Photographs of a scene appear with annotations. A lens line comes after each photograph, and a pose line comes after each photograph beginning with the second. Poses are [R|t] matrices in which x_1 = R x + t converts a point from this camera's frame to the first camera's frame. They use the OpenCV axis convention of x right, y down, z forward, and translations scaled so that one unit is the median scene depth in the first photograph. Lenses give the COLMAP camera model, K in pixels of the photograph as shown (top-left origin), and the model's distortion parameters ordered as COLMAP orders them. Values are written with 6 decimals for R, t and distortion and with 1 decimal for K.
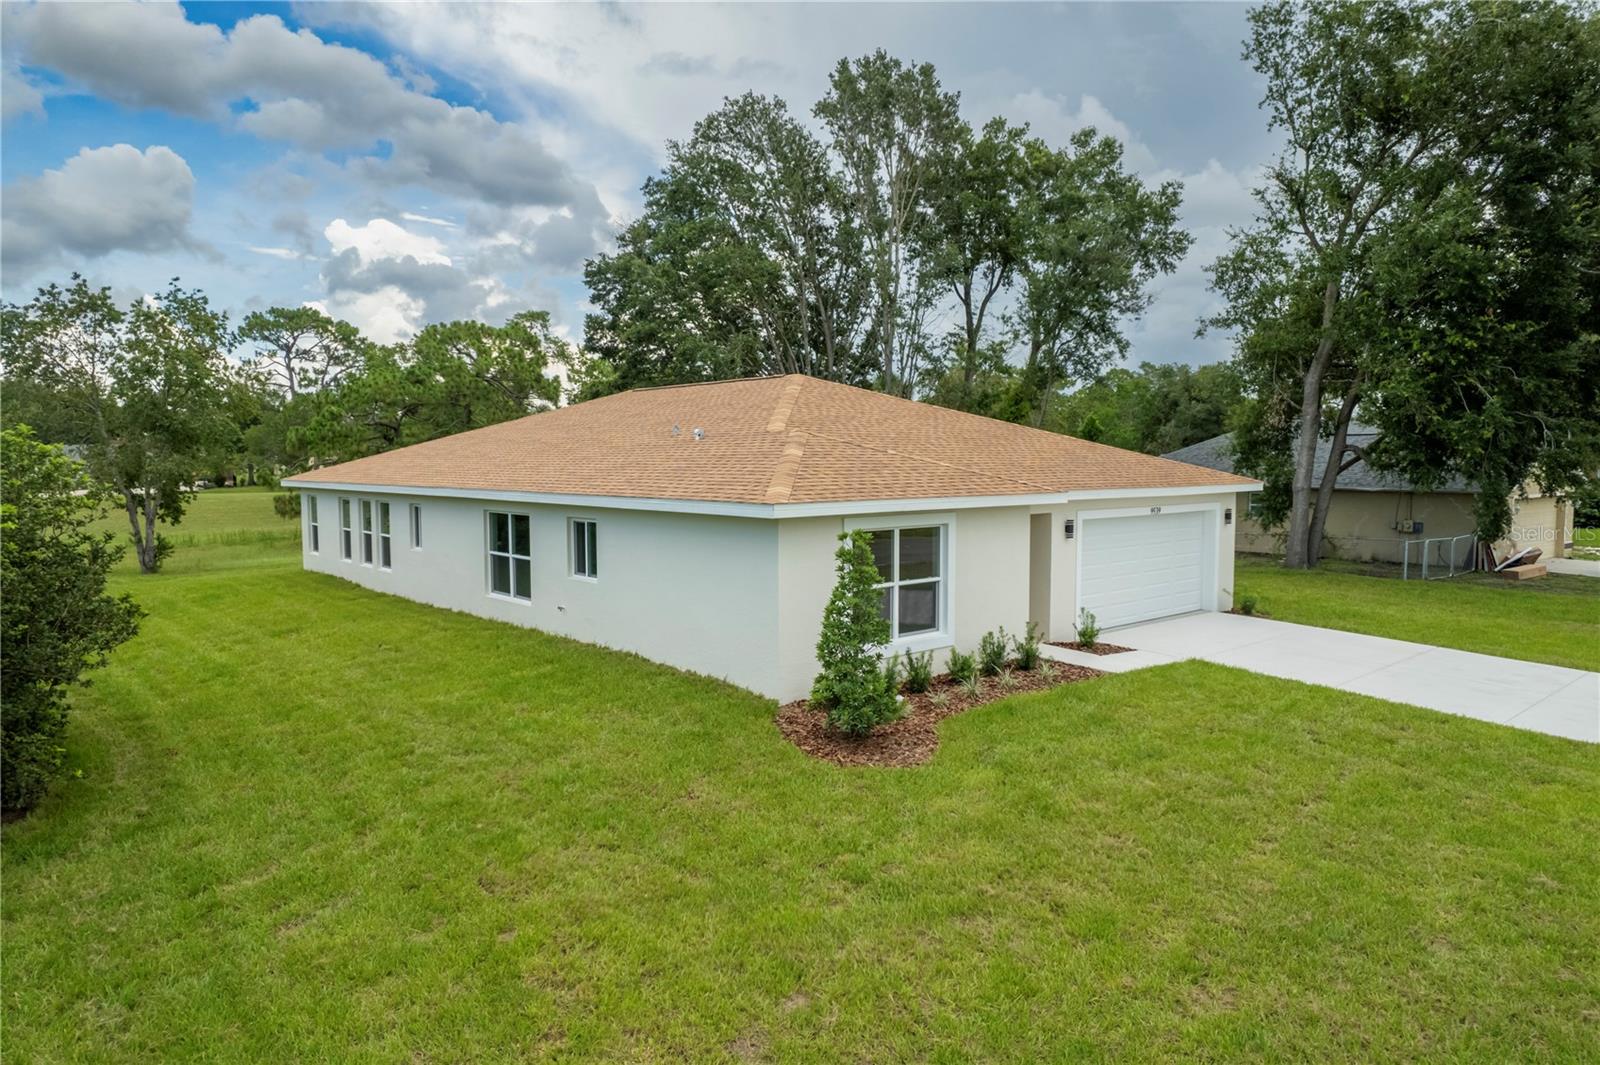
lens RADIAL K [[1036.4, 0, 800.0], [0, 1036.4, 532.5], [0, 0, 1]] dist [0.000623, -0.000416]
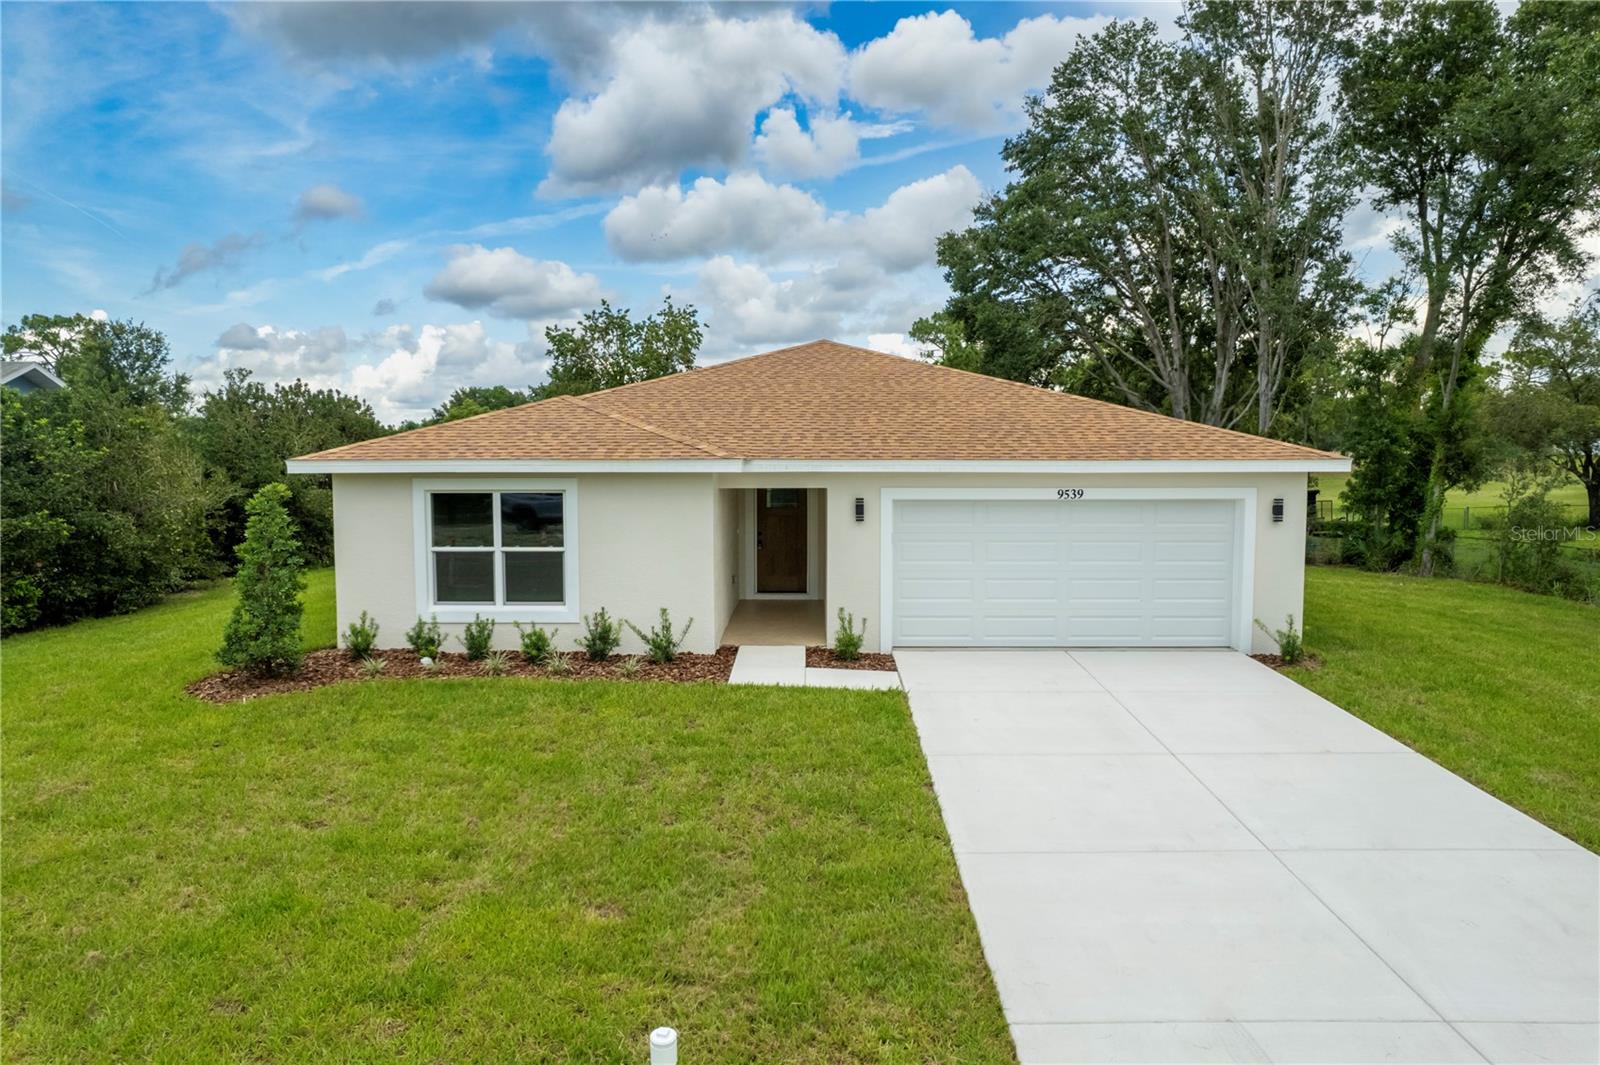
lens RADIAL K [[1036.4, 0, 800.0], [0, 1036.4, 532.5], [0, 0, 1]] dist [0.000623, -0.000416]
pose [[0.732011, 0.054664, -0.679097, 0.919409], [-0.049700, 0.998405, 0.026794, -0.005958], [0.679478, 0.014137, 0.733560, 0.456948]]
